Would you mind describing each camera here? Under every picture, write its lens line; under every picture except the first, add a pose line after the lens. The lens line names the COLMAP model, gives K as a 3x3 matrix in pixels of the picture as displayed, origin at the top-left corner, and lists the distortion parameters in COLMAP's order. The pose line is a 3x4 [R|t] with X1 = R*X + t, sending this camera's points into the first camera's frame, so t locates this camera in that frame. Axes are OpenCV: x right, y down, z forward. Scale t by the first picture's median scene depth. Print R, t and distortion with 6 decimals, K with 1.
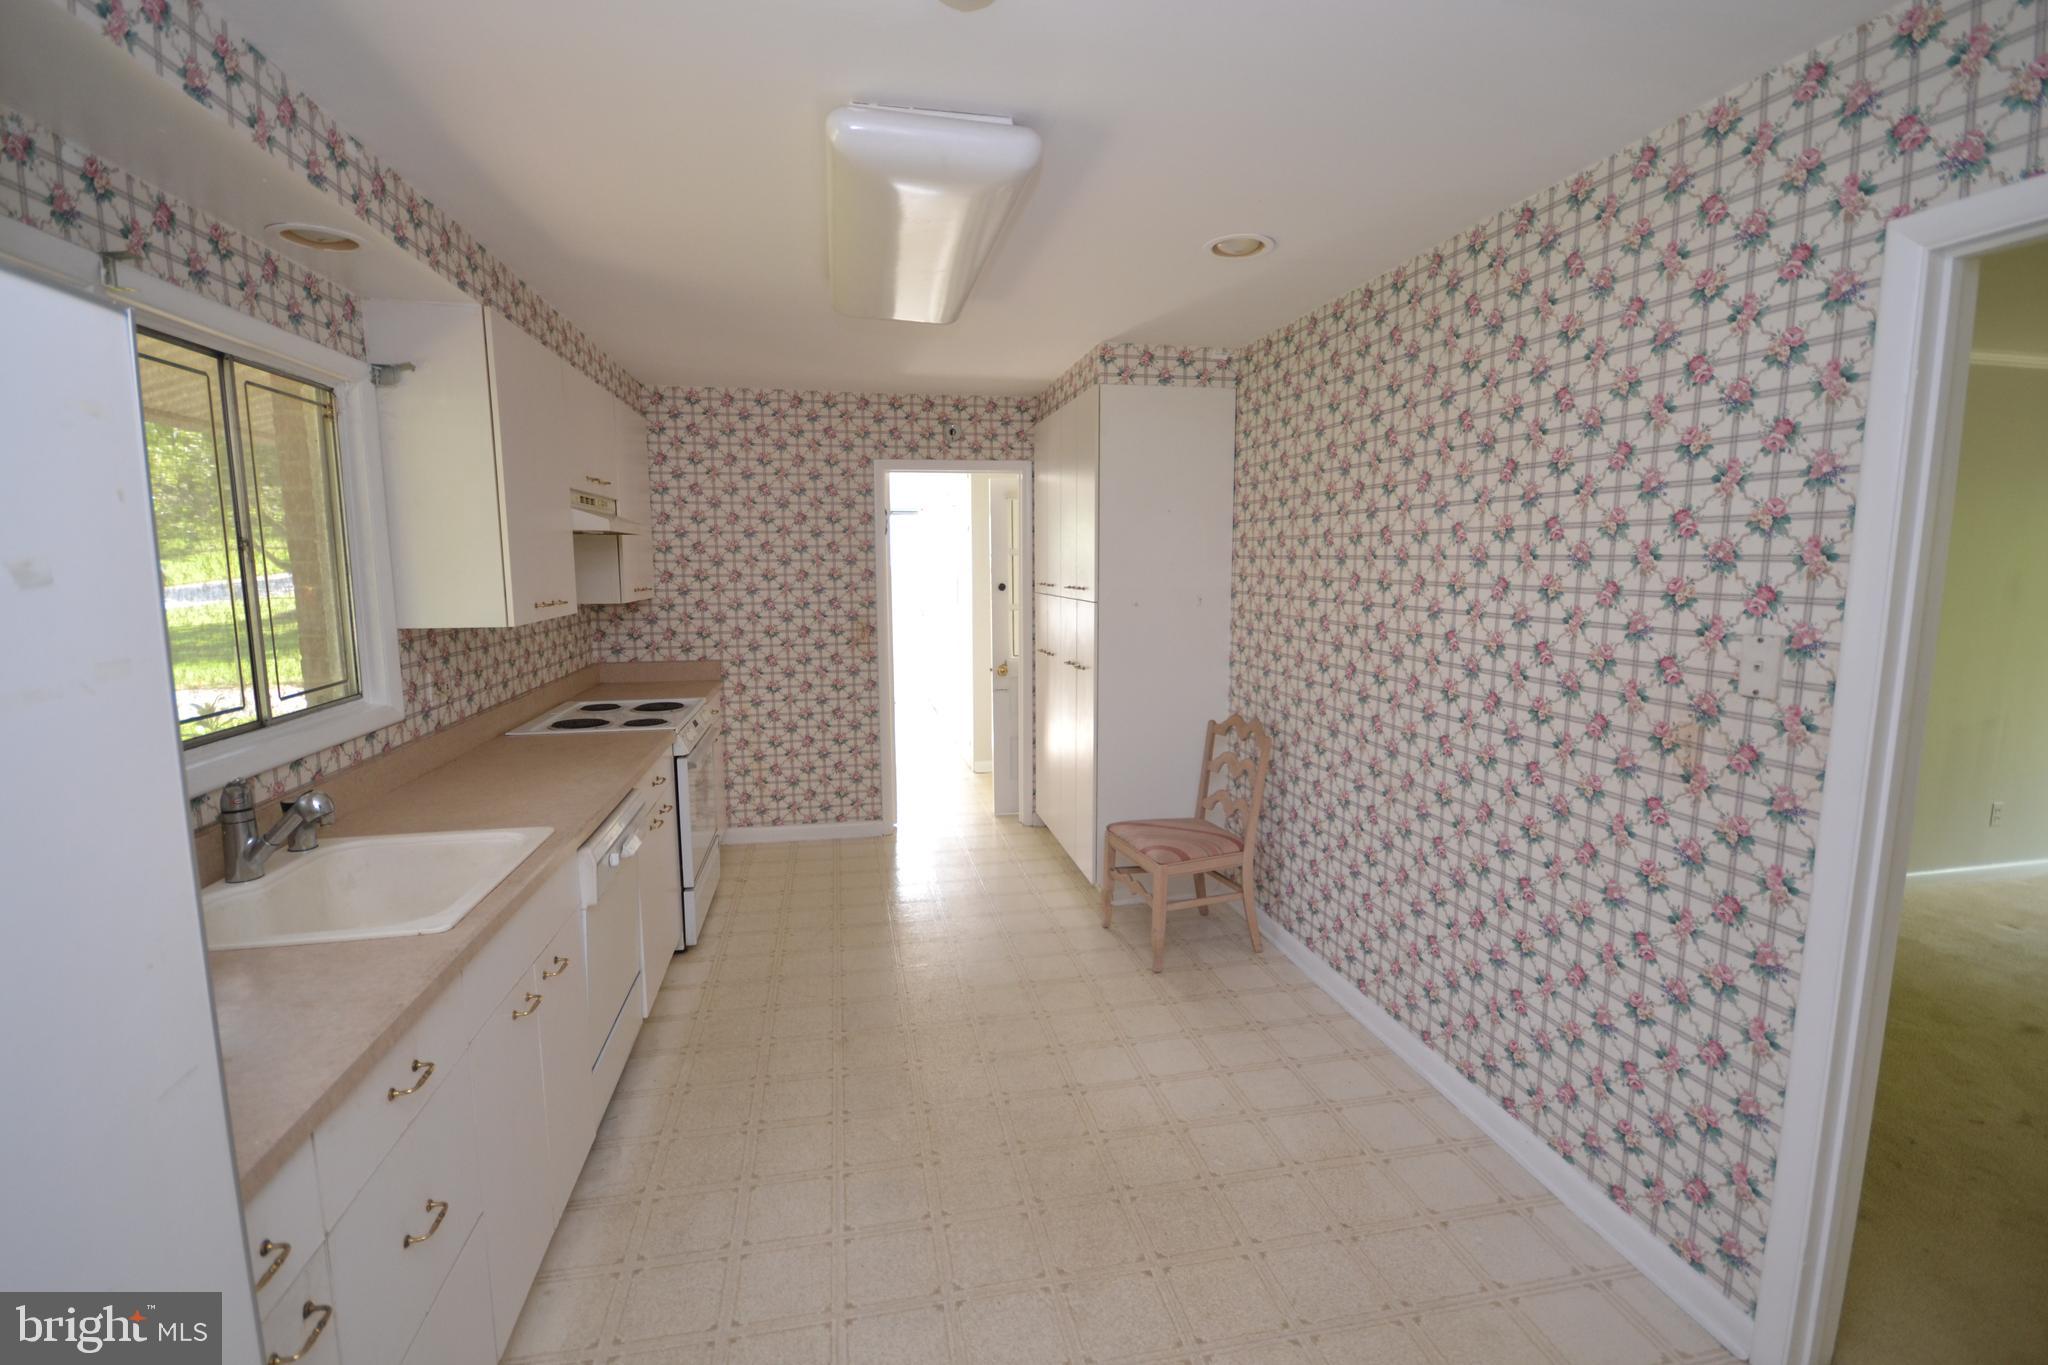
lens RADIAL K [[902.3, 0, 1019.2], [0, 902.3, 680.0], [0, 0, 1]] dist [0.001774, -0.013418]
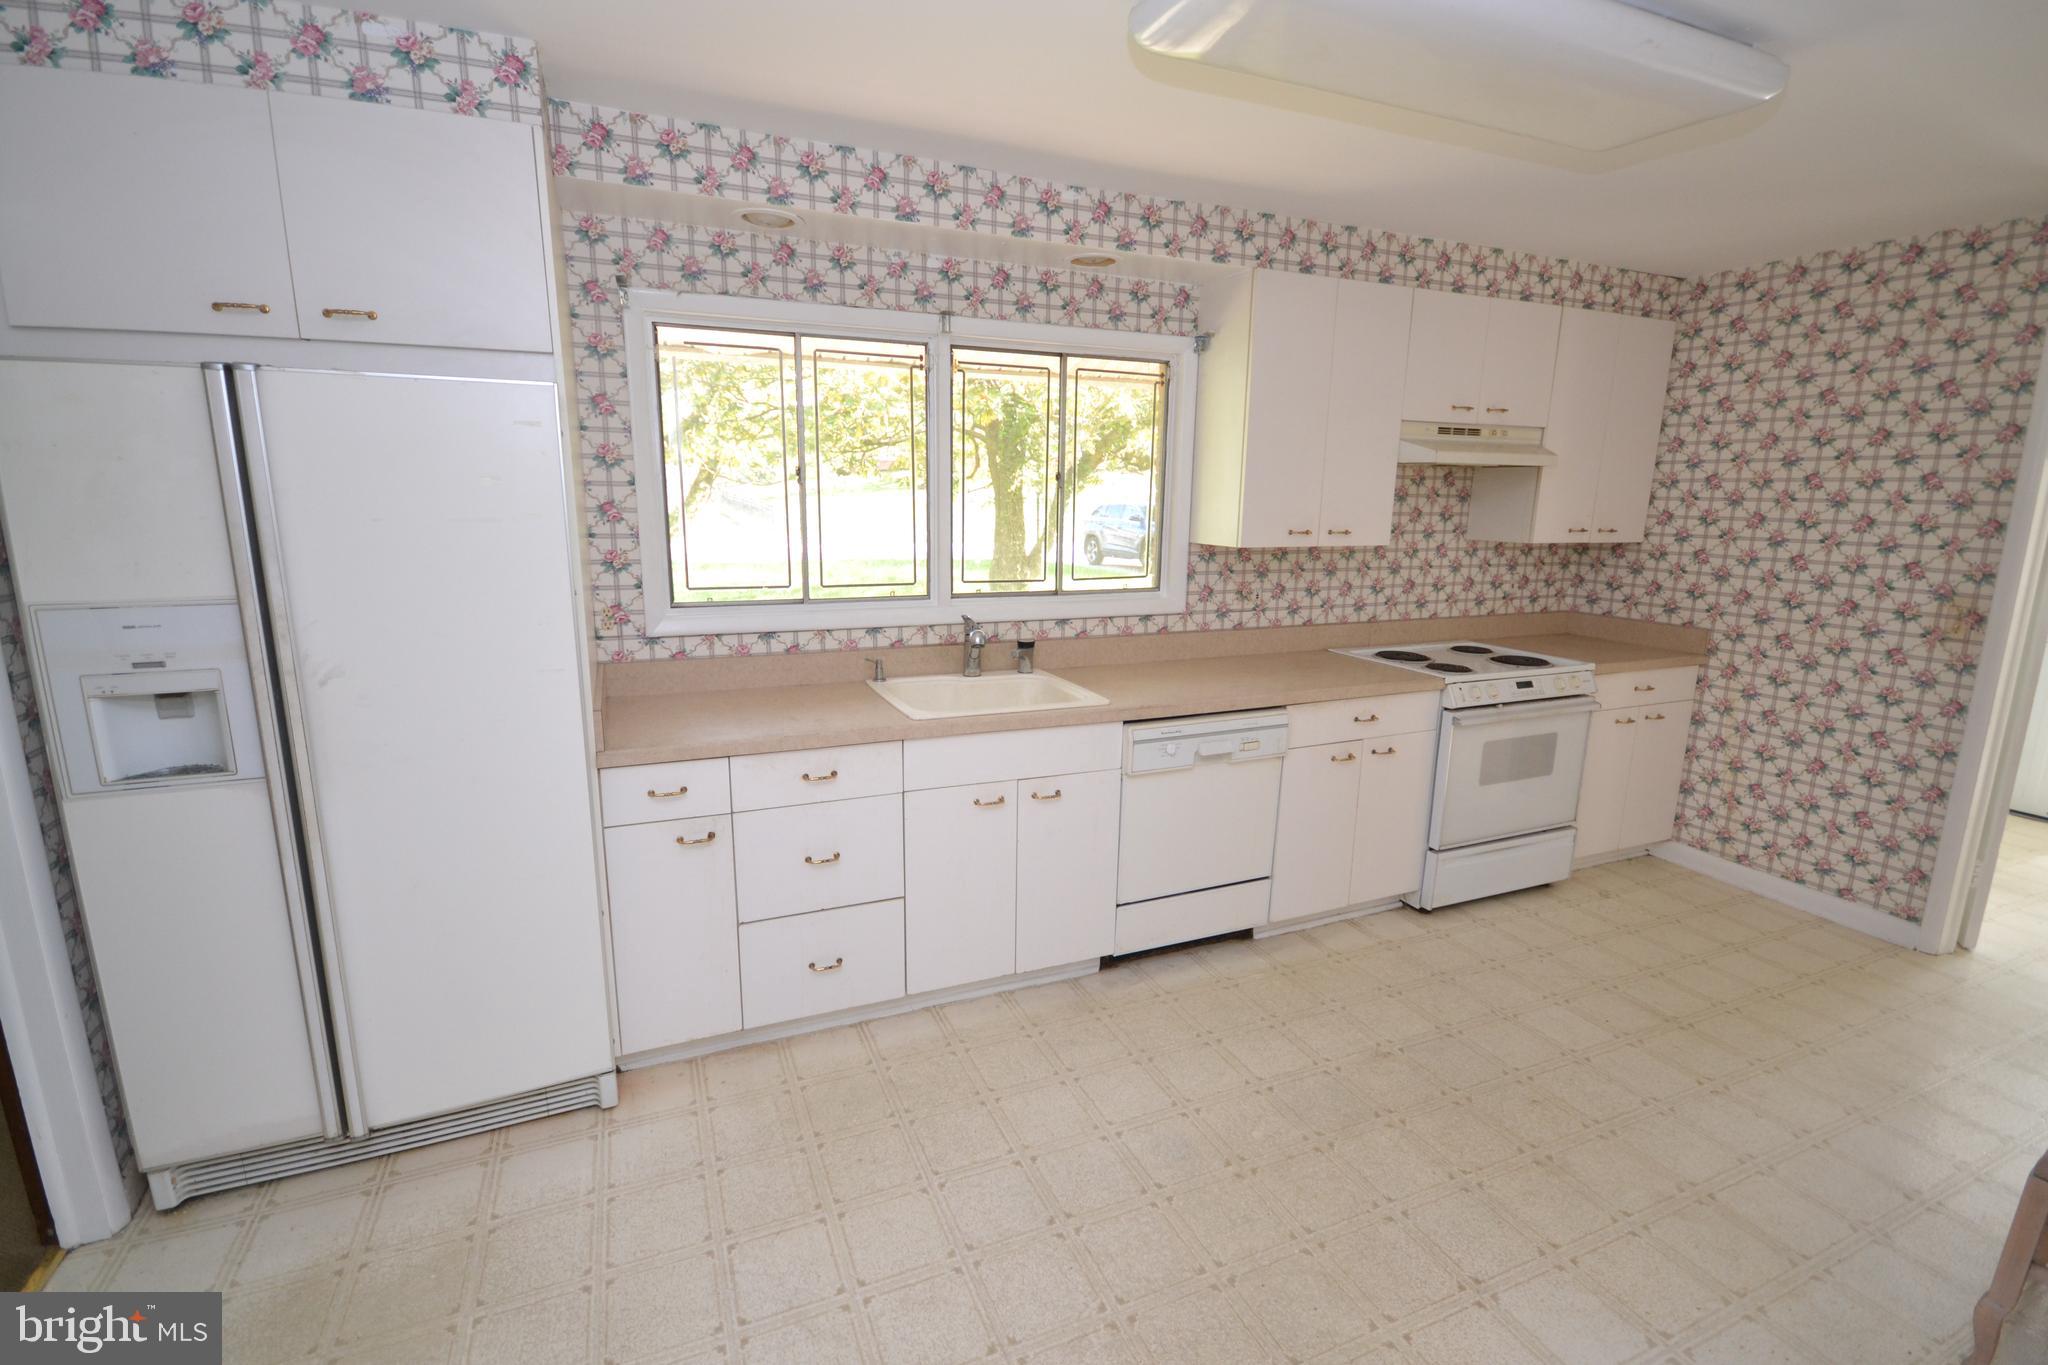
lens RADIAL K [[902.3, 0, 1019.2], [0, 902.3, 680.0], [0, 0, 1]] dist [0.001774, -0.013418]
pose [[0.193461, 0.202520, -0.959978, 0.306972], [-0.142101, 0.973930, 0.176826, -0.032518], [0.970763, 0.102205, 0.217196, 0.271378]]
